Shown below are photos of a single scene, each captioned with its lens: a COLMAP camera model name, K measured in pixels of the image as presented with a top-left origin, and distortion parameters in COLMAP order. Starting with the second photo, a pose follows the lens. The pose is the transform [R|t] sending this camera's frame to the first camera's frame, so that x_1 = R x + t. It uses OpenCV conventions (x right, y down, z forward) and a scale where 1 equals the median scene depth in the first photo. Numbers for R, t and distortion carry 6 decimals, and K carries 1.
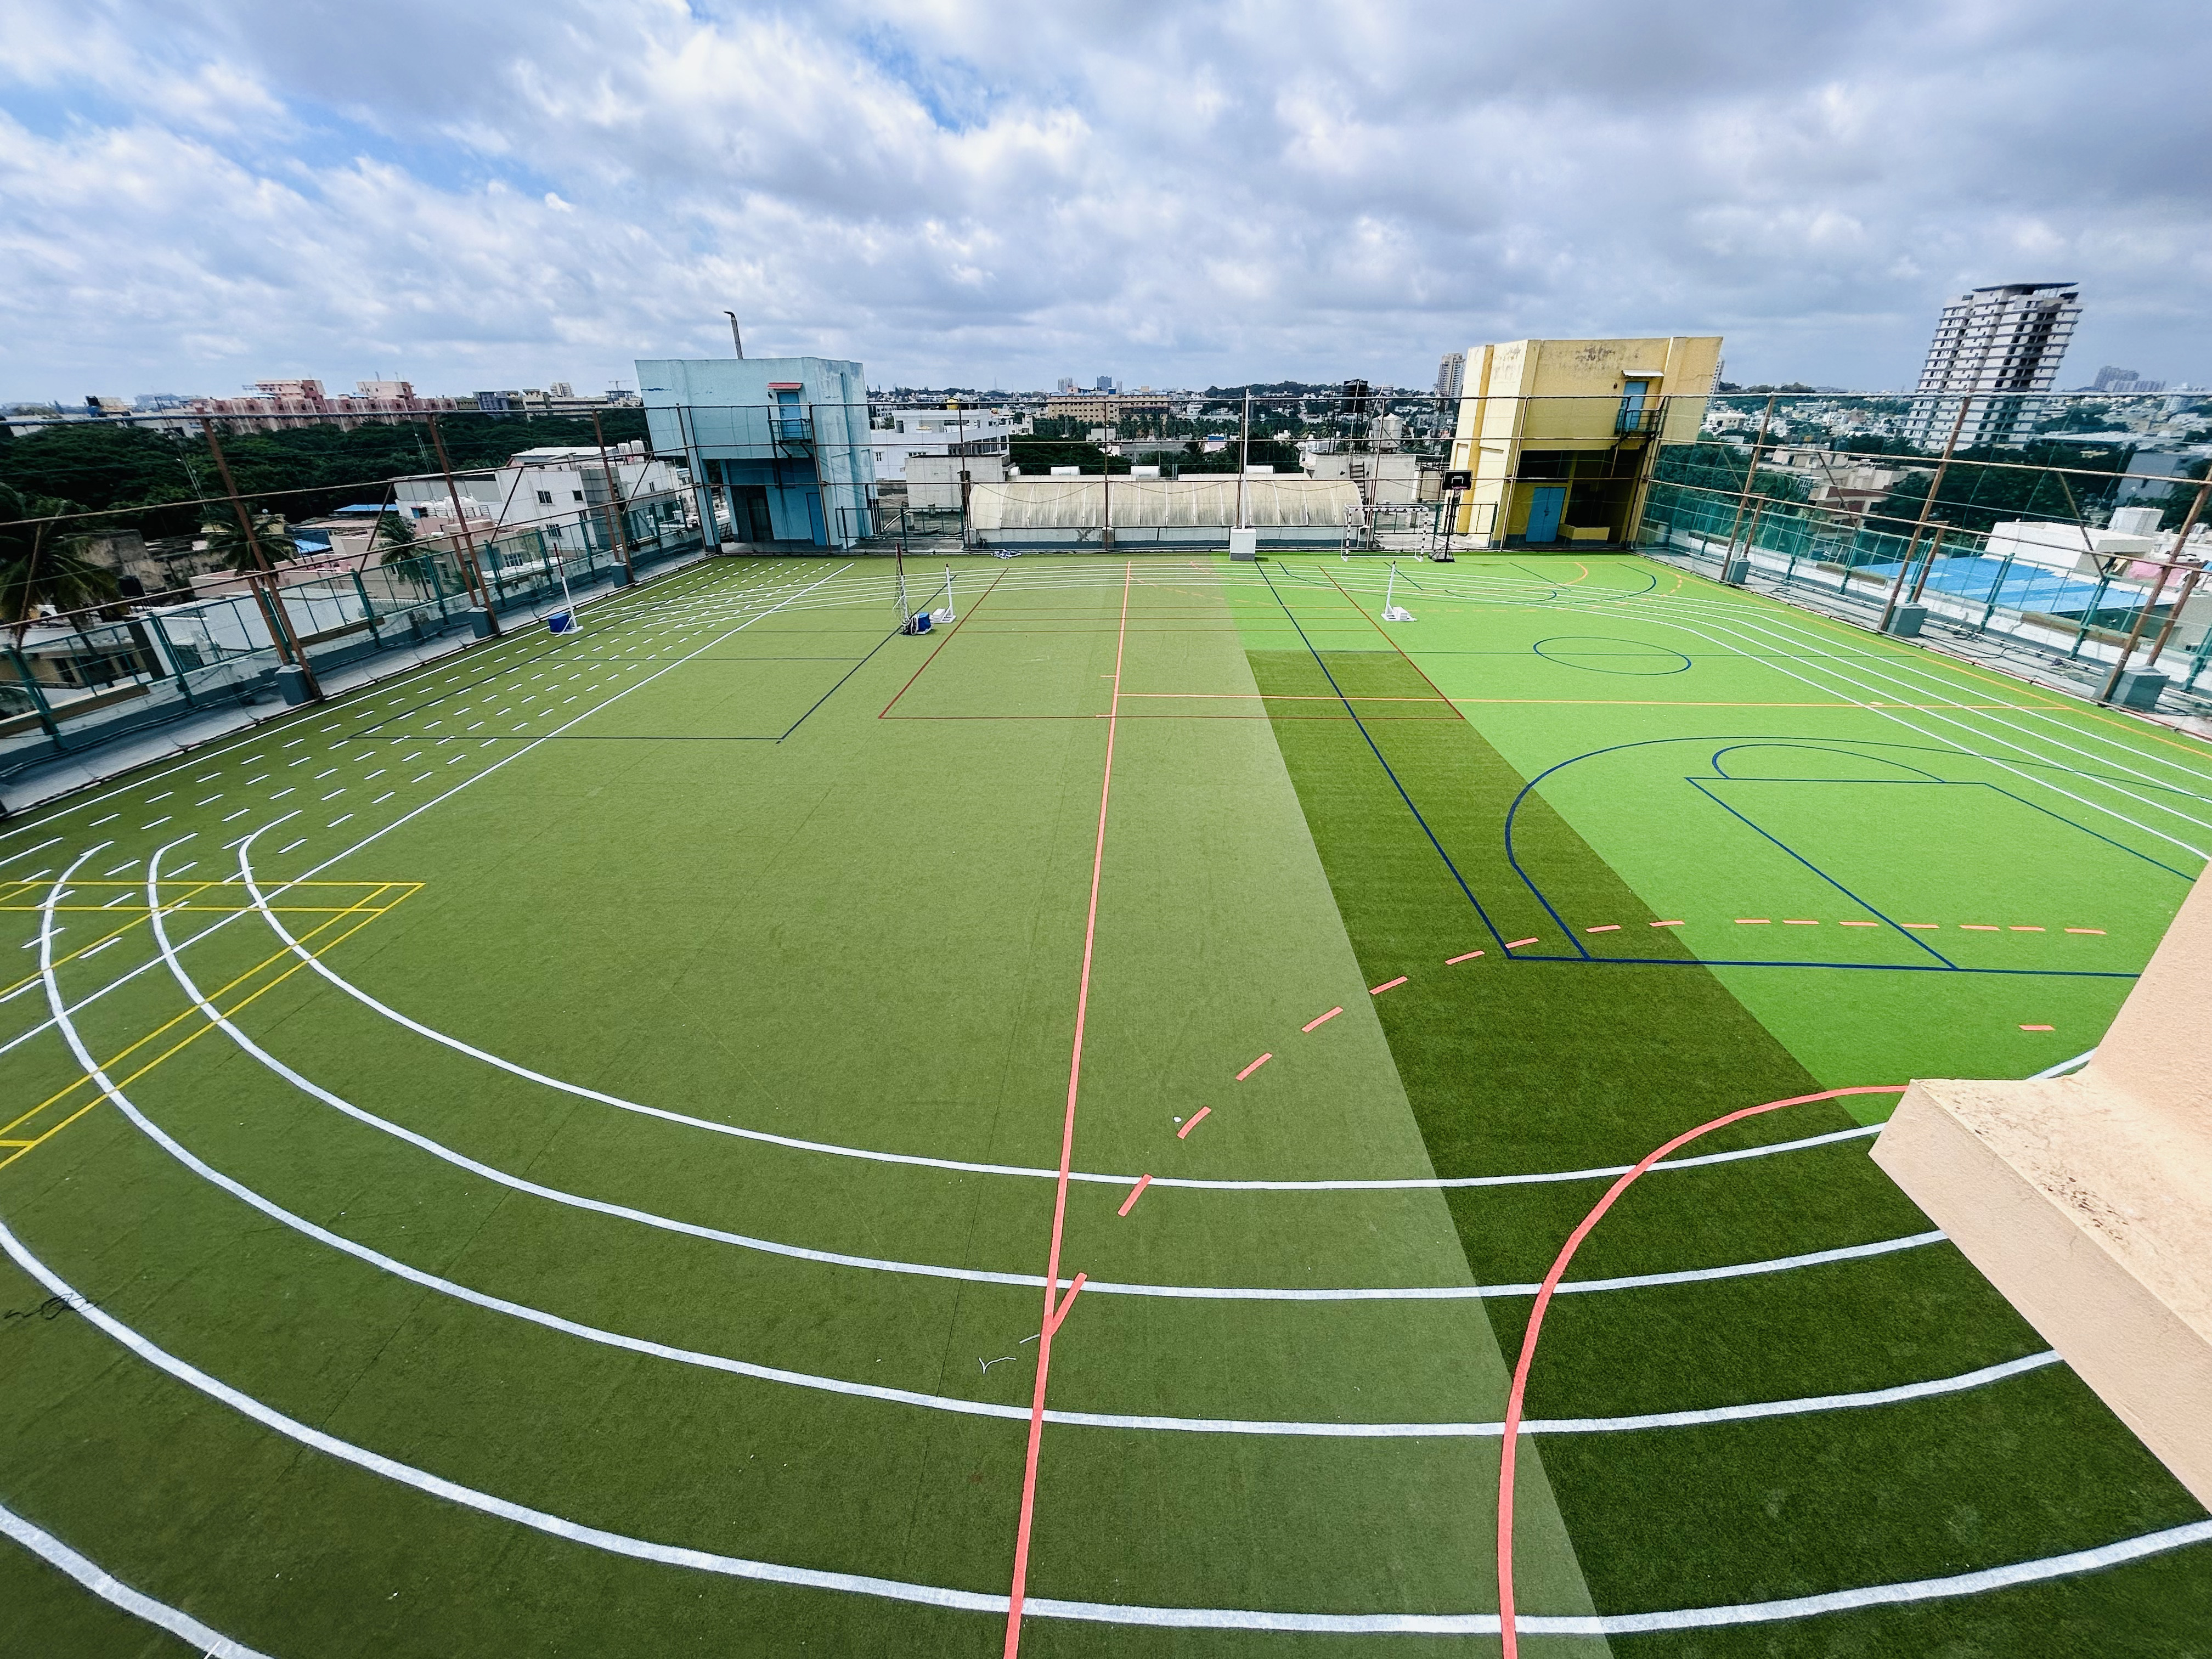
lens RADIAL K [[896.7, 0, 1106.0], [0, 896.7, 829.5], [0, 0, 1]] dist [0.001187, 0.000702]
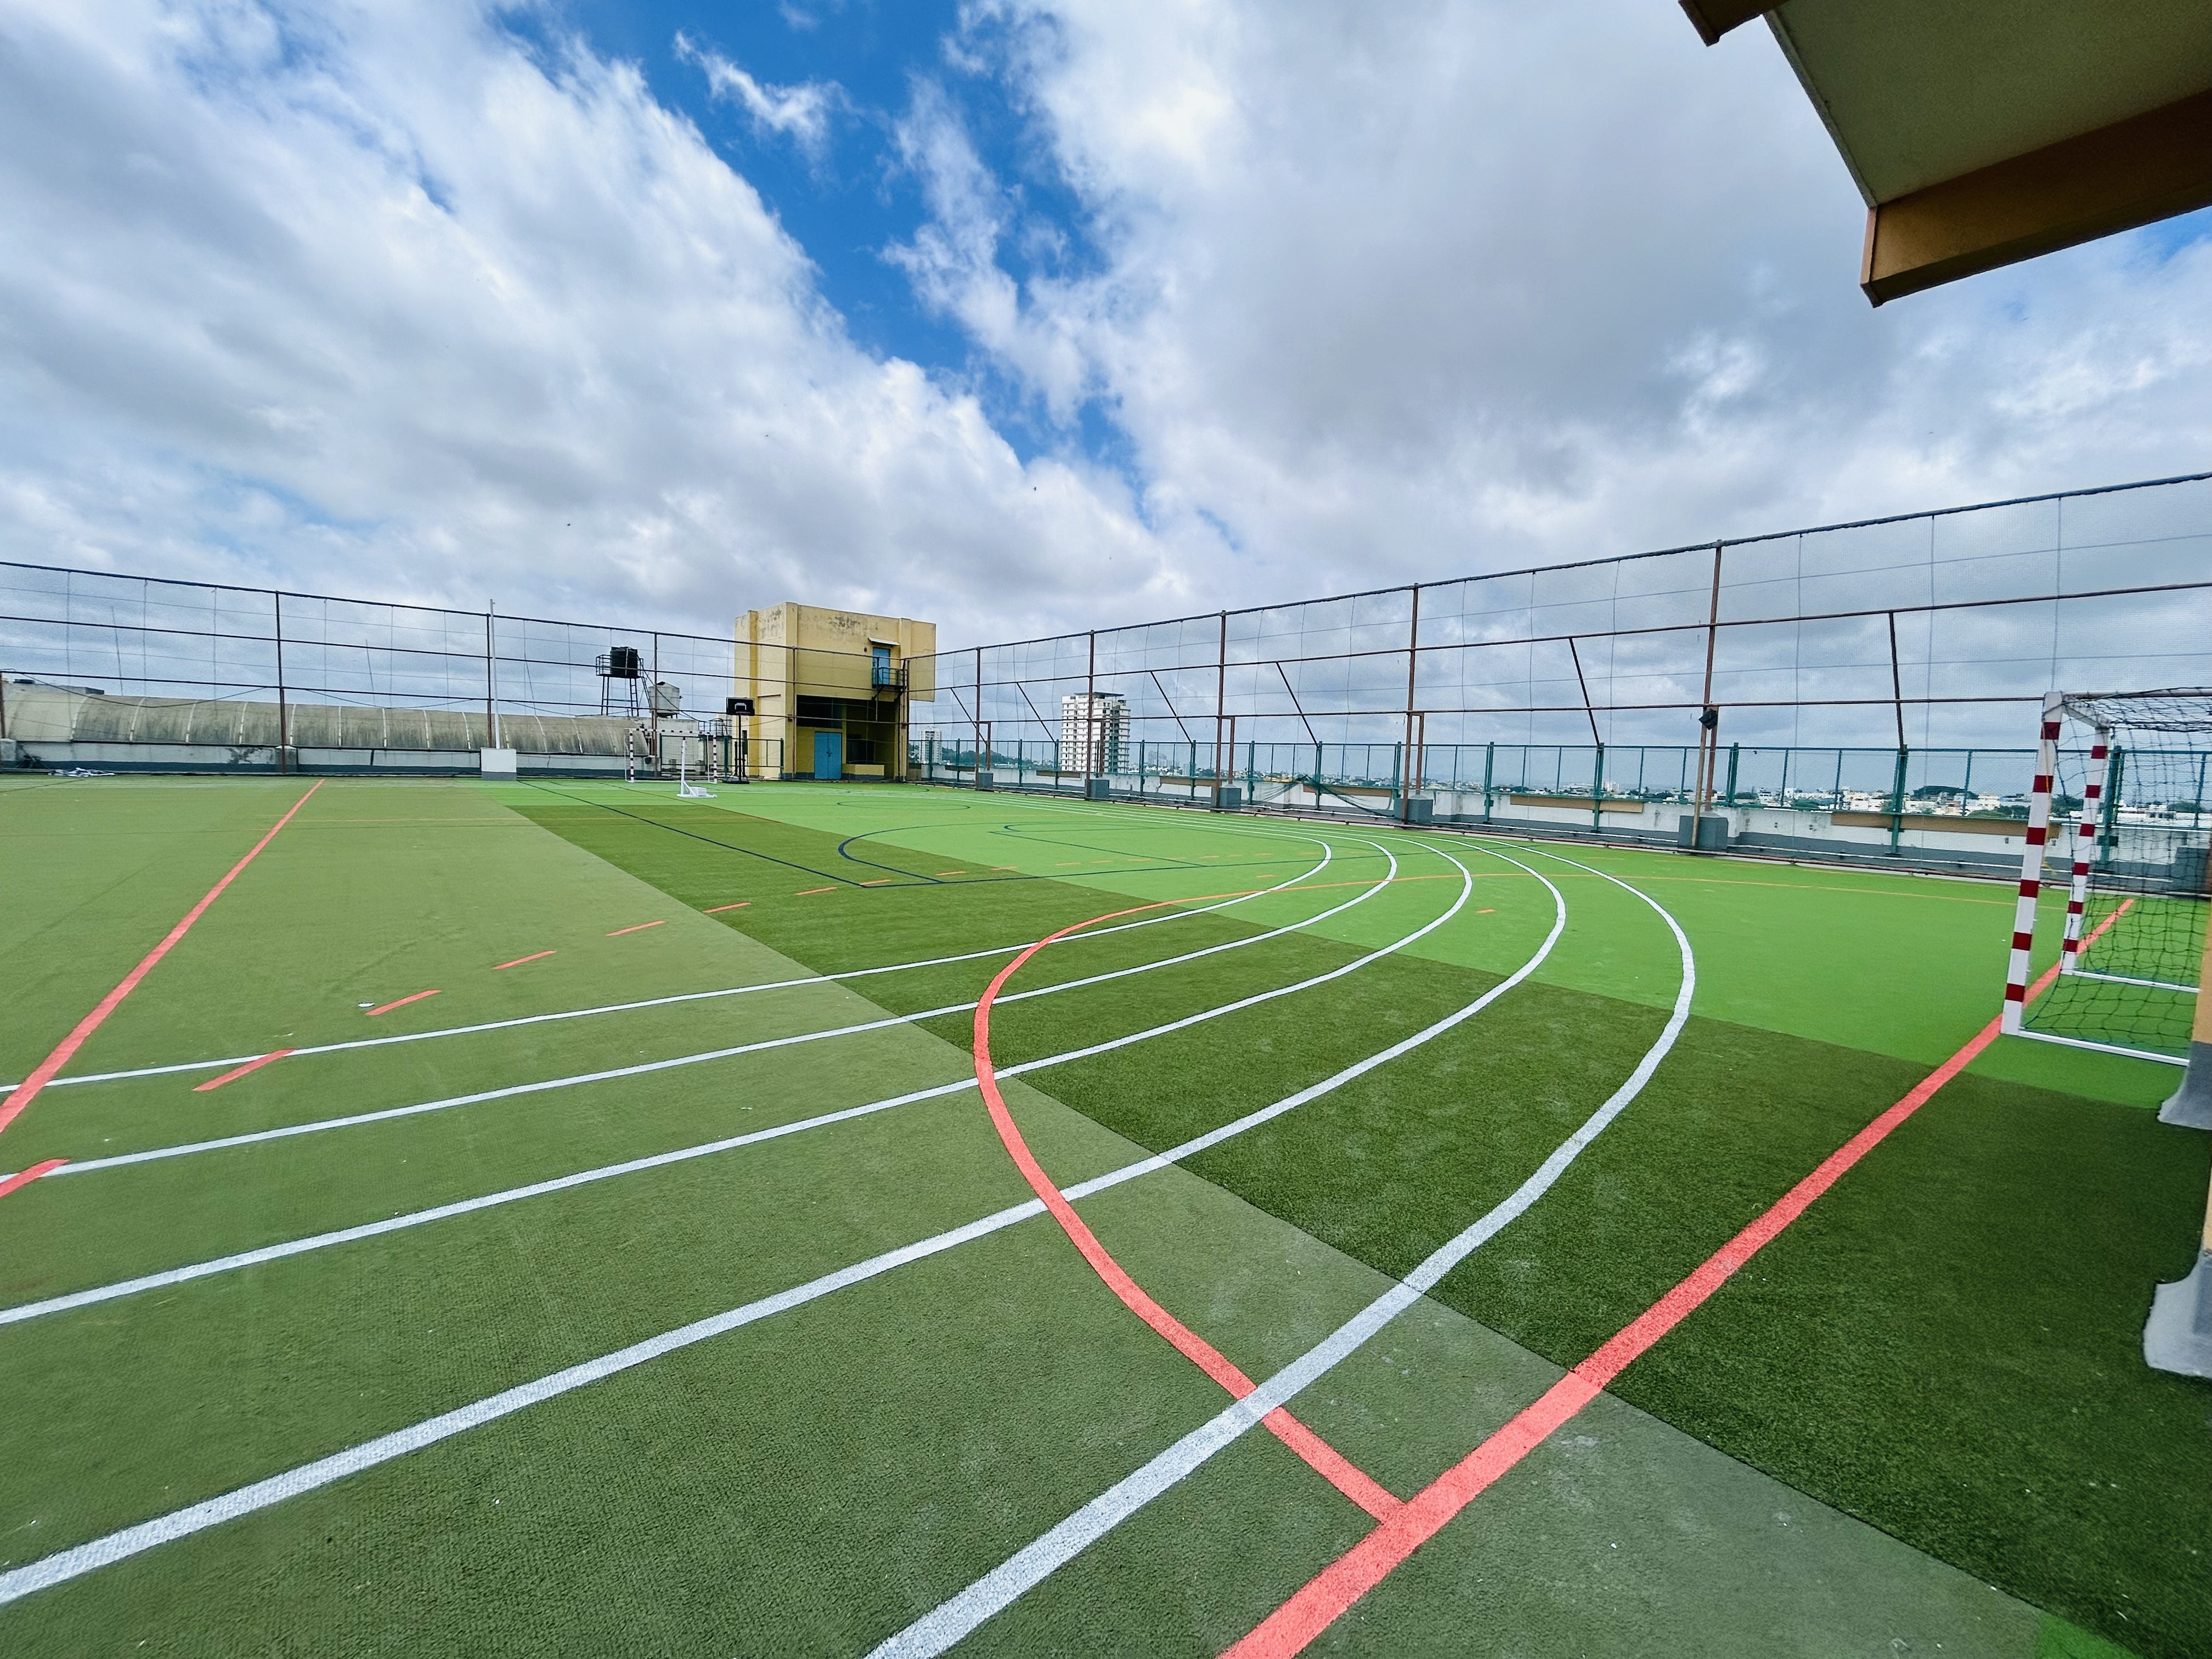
lens RADIAL K [[896.7, 0, 1106.0], [0, 896.7, 829.5], [0, 0, 1]] dist [0.001187, 0.000702]
pose [[0.743775, -0.019486, 0.668146, 0.010526], [0.245511, 0.937673, -0.245955, 0.096996], [-0.621710, 0.346972, 0.702202, 0.058220]]
